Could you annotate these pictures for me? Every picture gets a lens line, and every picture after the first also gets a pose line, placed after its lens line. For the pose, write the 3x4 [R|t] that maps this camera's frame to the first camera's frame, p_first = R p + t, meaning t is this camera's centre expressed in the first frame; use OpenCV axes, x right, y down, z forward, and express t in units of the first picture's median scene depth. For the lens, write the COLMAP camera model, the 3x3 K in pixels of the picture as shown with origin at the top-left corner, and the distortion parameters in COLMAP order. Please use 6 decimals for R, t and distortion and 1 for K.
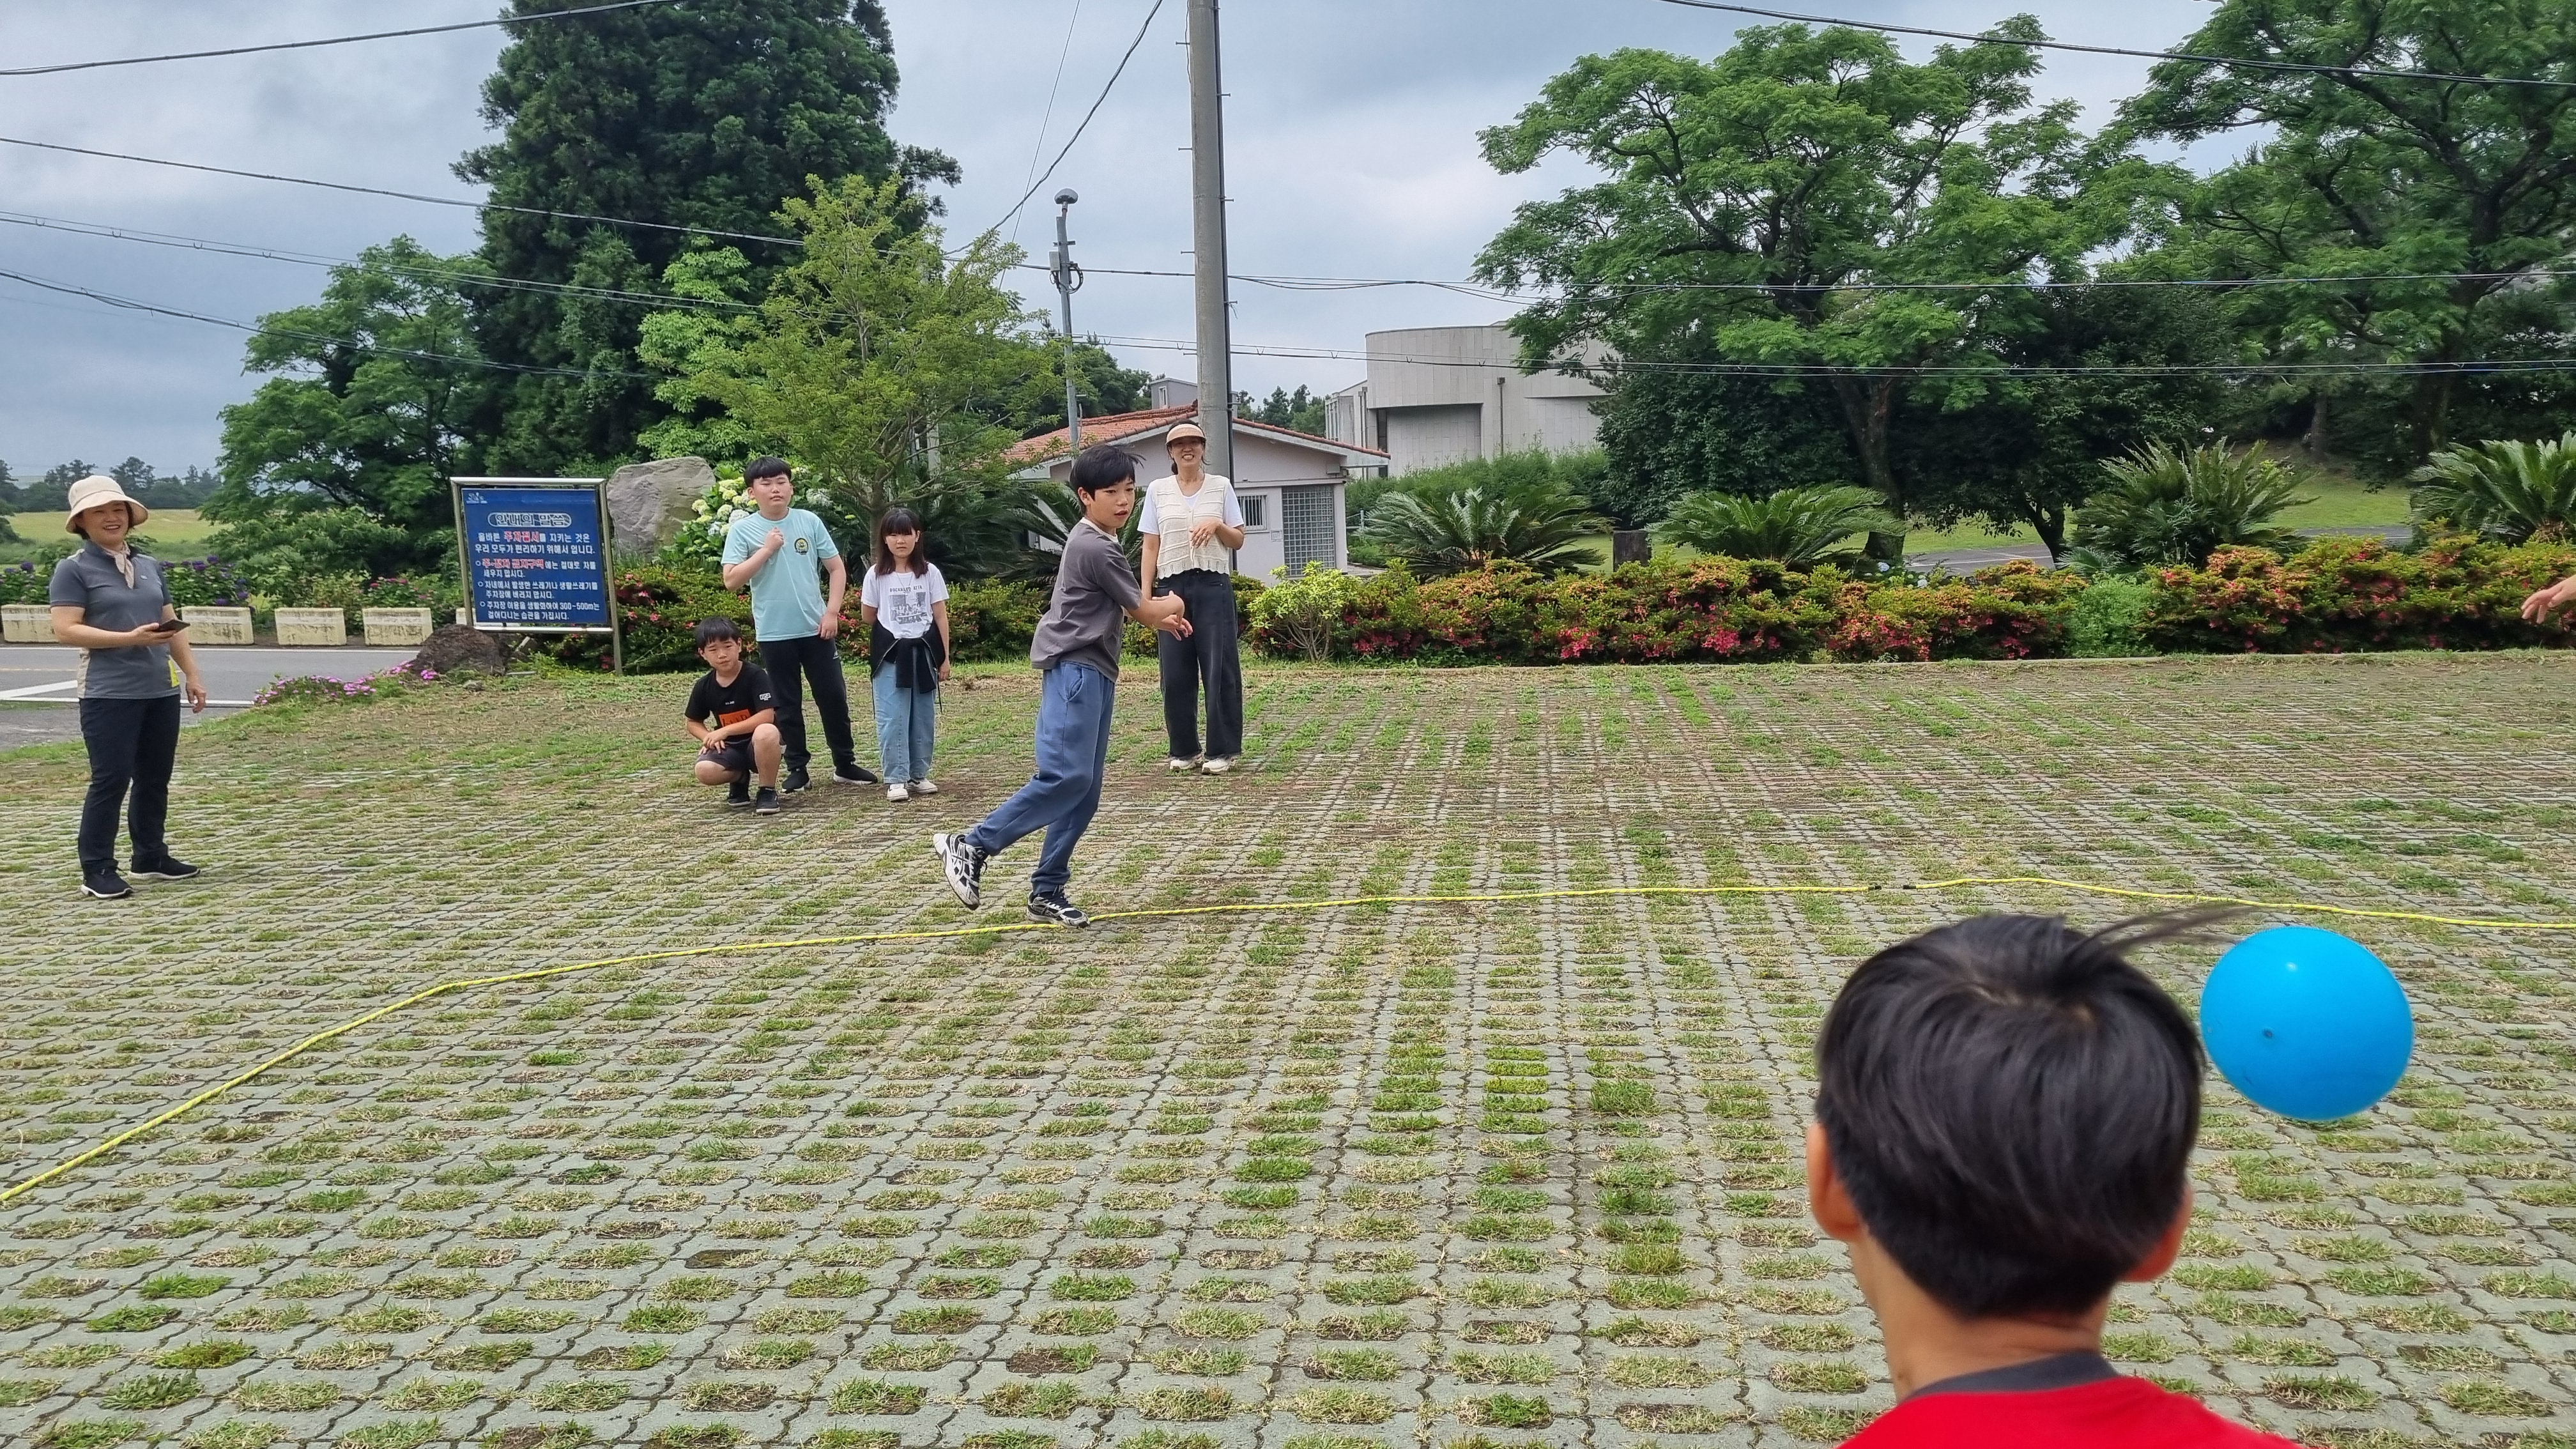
lens RADIAL K [[1968.5, 0, 1263.9], [0, 1968.5, 782.5], [0, 0, 1]] dist [0.066870, -0.055643]
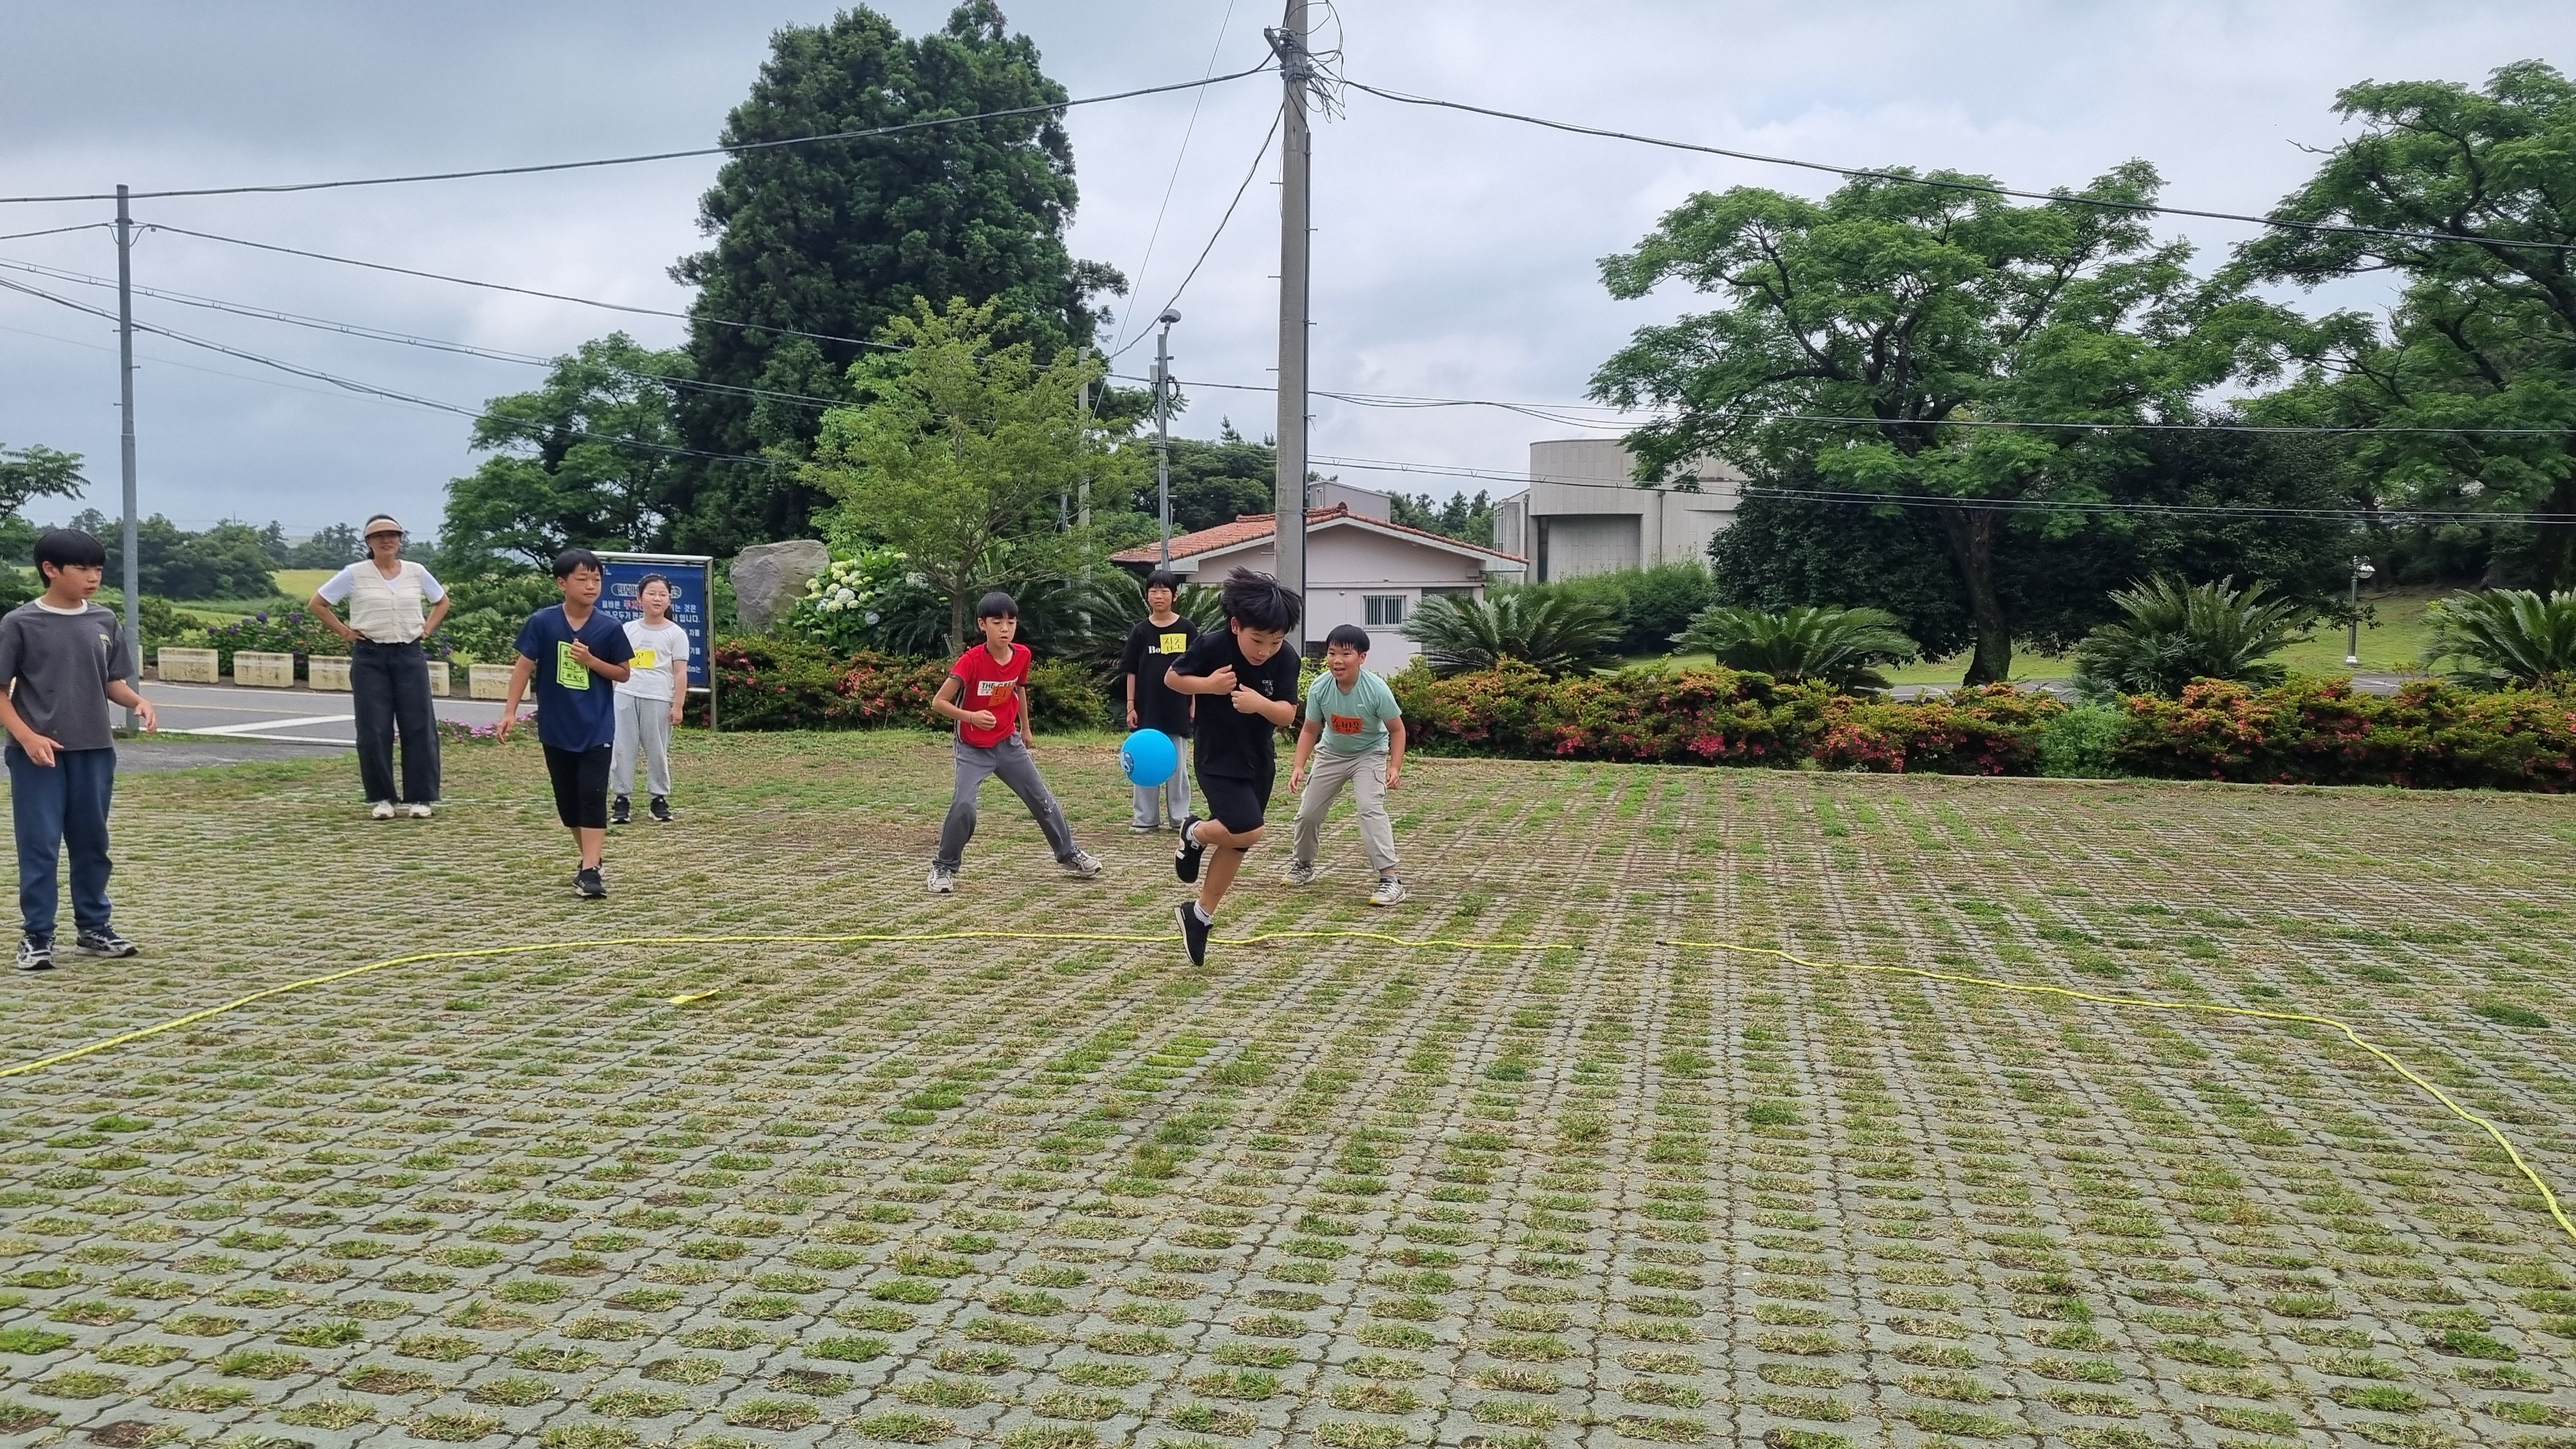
lens RADIAL K [[2013.3, 0, 1288.0], [0, 2013.3, 724.5], [0, 0, 1]] dist [0.070955, -0.067752]
pose [[0.993633, 0.045227, -0.103189, 0.090284], [-0.053237, 0.995668, -0.076233, 0.009424], [0.099295, 0.081242, 0.991736, -0.078687]]
